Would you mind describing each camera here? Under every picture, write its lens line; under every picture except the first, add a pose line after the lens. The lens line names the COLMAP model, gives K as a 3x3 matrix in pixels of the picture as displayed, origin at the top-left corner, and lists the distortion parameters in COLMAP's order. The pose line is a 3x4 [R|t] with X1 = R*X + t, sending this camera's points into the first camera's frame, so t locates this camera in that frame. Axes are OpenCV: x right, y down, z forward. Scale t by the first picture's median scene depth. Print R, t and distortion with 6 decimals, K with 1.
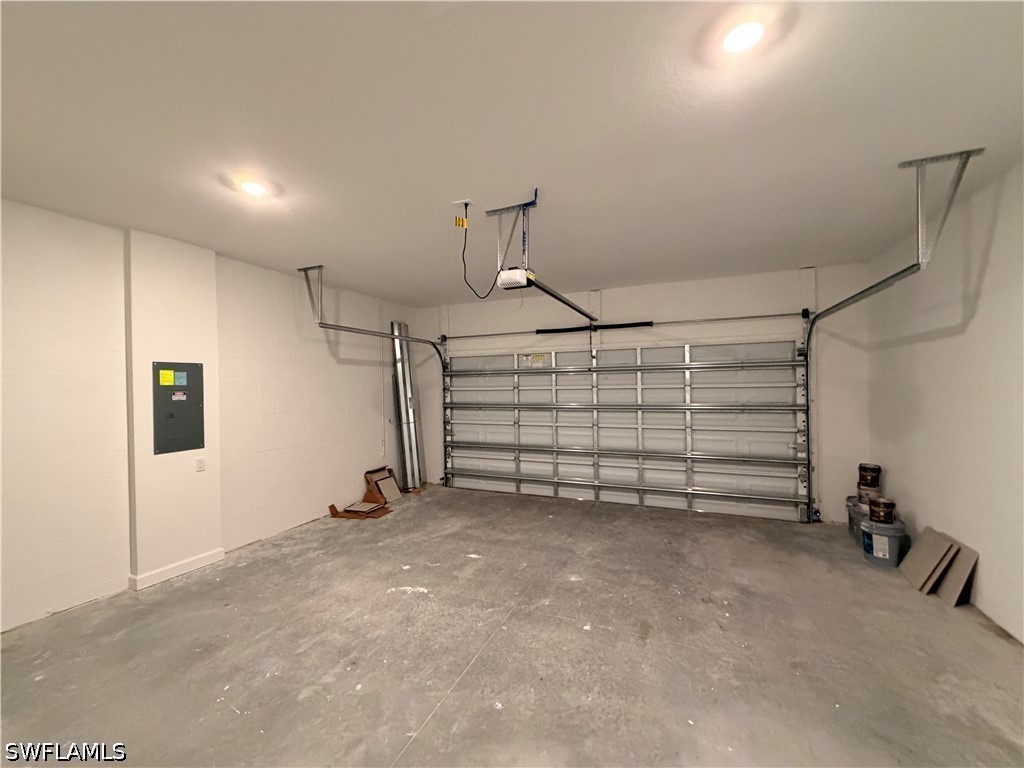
lens RADIAL K [[407.4, 0, 509.4], [0, 407.4, 383.1], [0, 0, 1]] dist [0.003185, -0.000289]
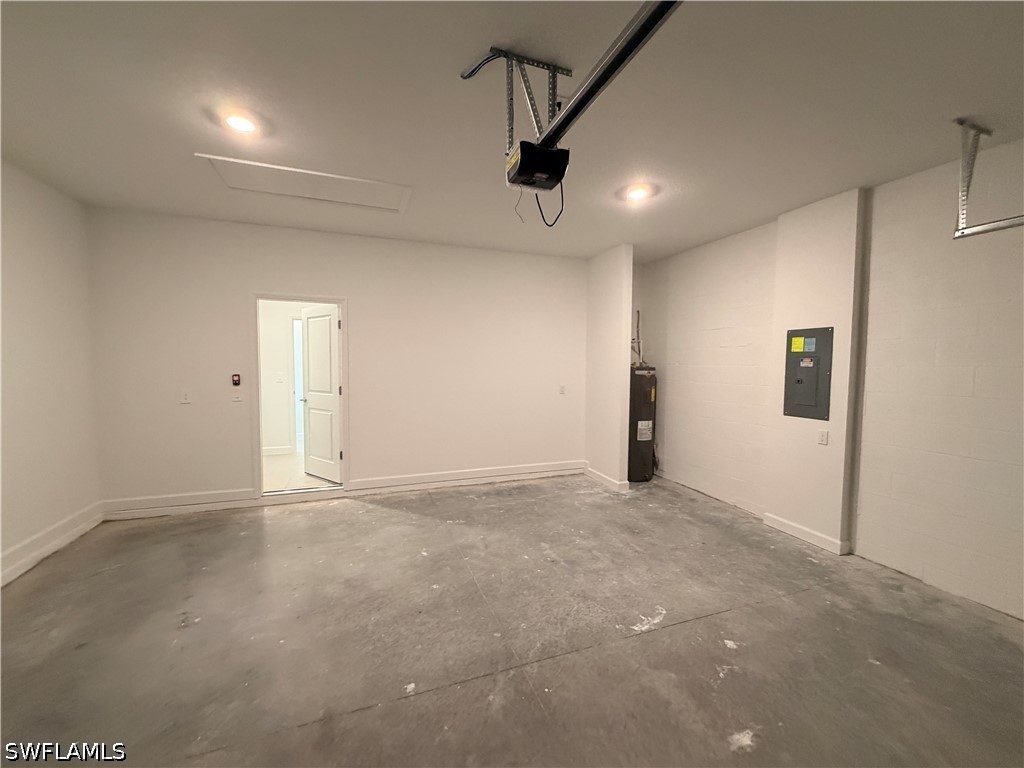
lens RADIAL K [[407.4, 0, 510.4], [0, 407.4, 387.6], [0, 0, 1]] dist [0.003185, -0.000289]
pose [[-0.719622, 0.048830, -0.692647, 0.415608], [0.002811, 0.997721, 0.067416, 0.024172], [0.694360, 0.046567, -0.718119, 1.255488]]
